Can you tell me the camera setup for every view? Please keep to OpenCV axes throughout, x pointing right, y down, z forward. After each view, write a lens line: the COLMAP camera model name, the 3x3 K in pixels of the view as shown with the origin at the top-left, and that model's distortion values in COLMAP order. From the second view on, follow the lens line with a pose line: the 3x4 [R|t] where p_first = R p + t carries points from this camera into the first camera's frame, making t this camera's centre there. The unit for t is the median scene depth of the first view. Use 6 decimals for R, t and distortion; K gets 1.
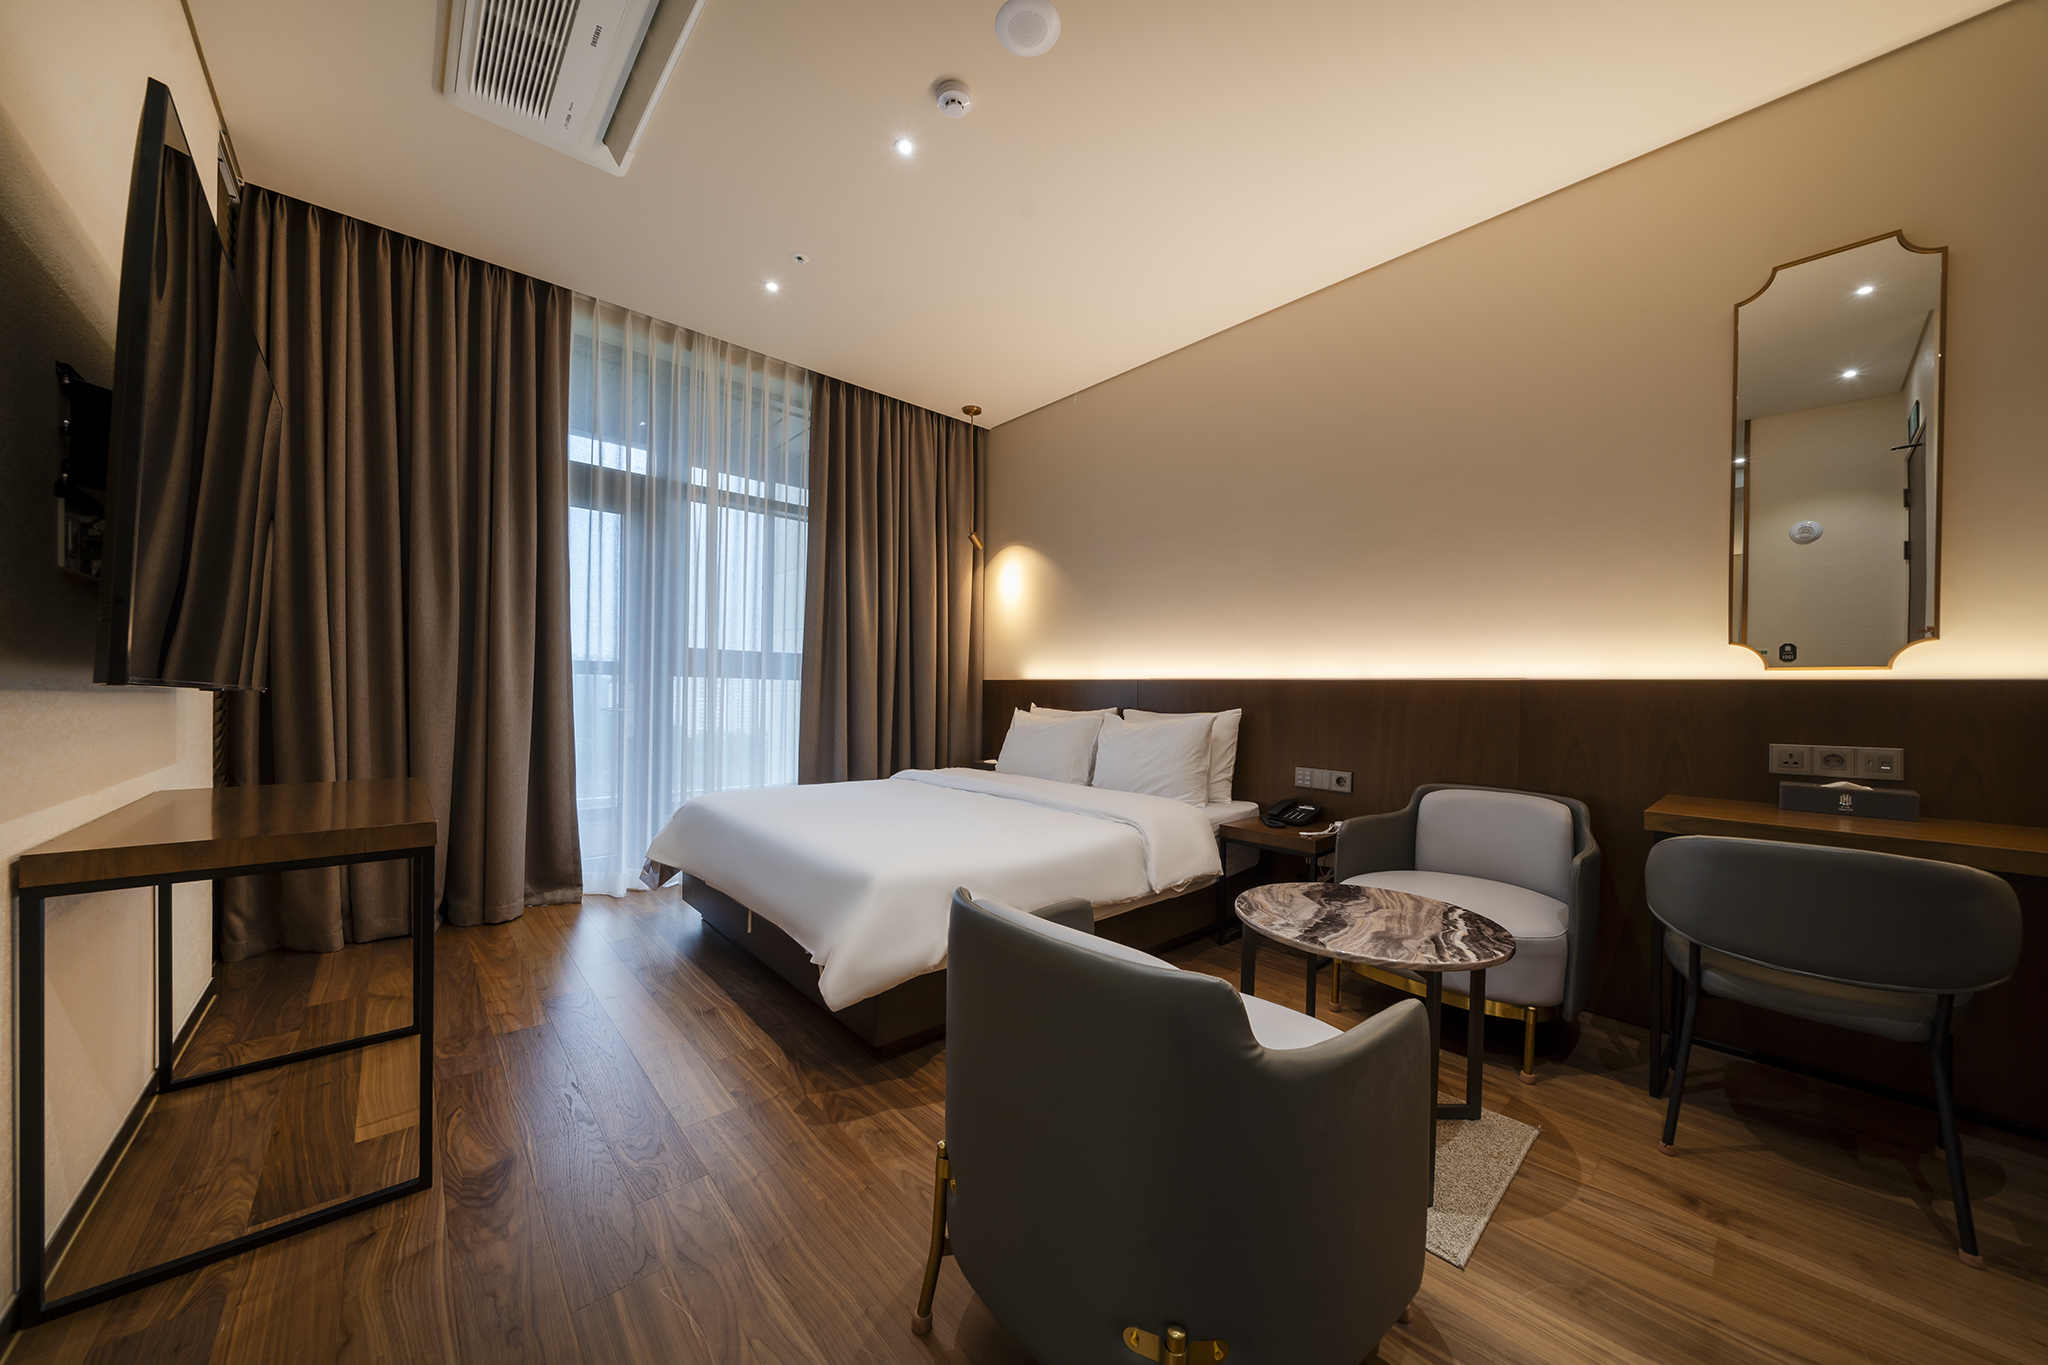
lens RADIAL K [[703.3, 0, 1005.9], [0, 703.3, 696.4], [0, 0, 1]] dist [0.001909, -0.000024]
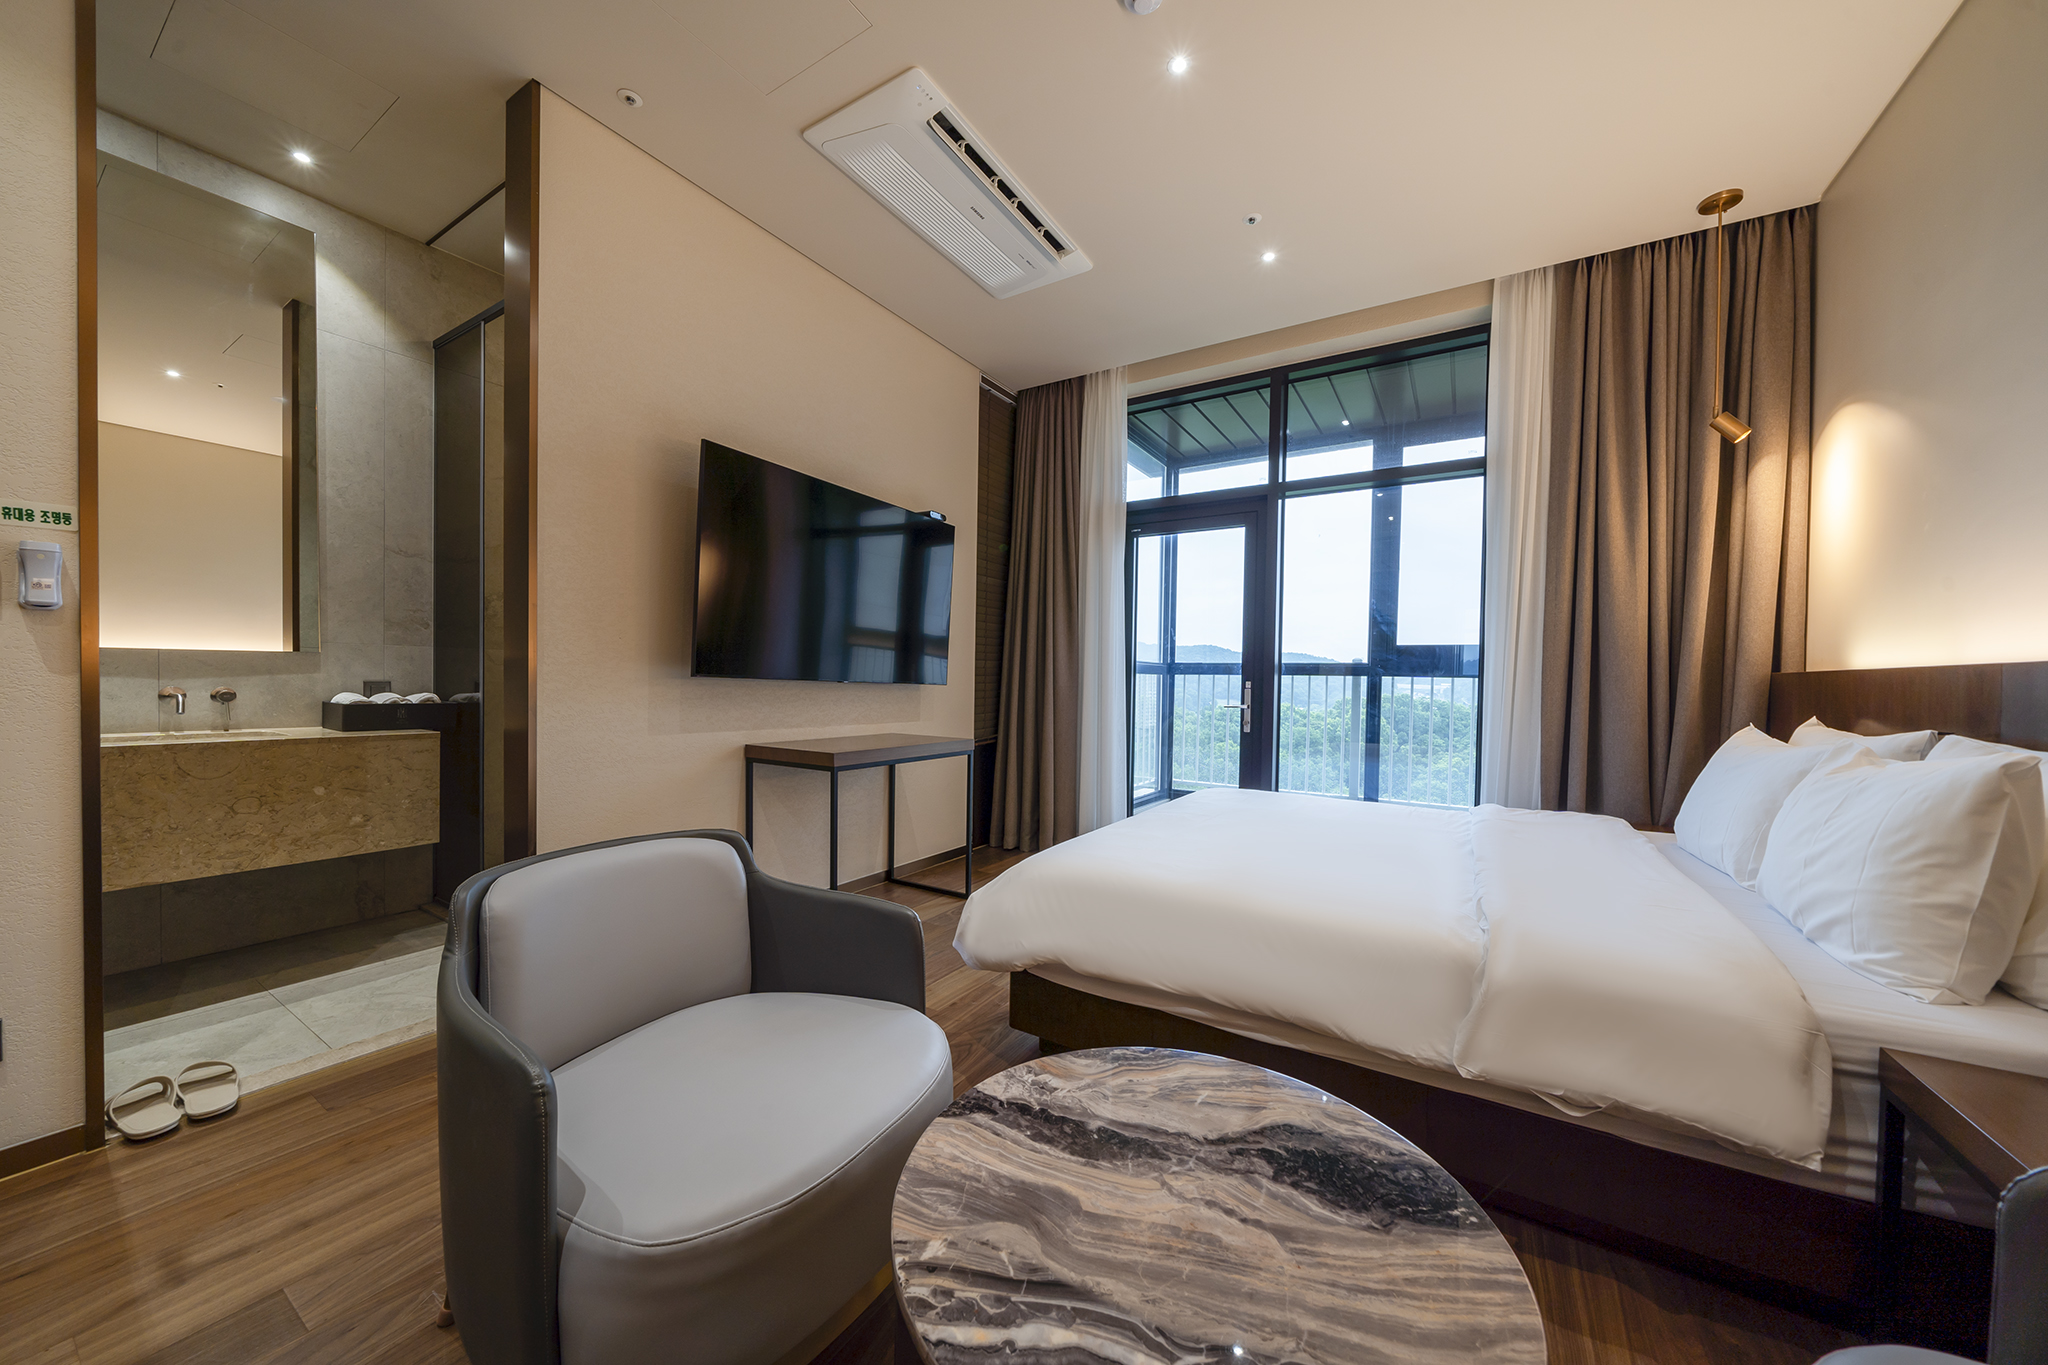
lens RADIAL K [[703.3, 0, 1018.6], [0, 703.3, 685.8], [0, 0, 1]] dist [0.001909, -0.000024]
pose [[0.285502, -0.000738, -0.958378, 0.863499], [-0.017743, 0.999824, -0.006056, 0.004224], [0.958214, 0.018734, 0.285439, 0.748700]]
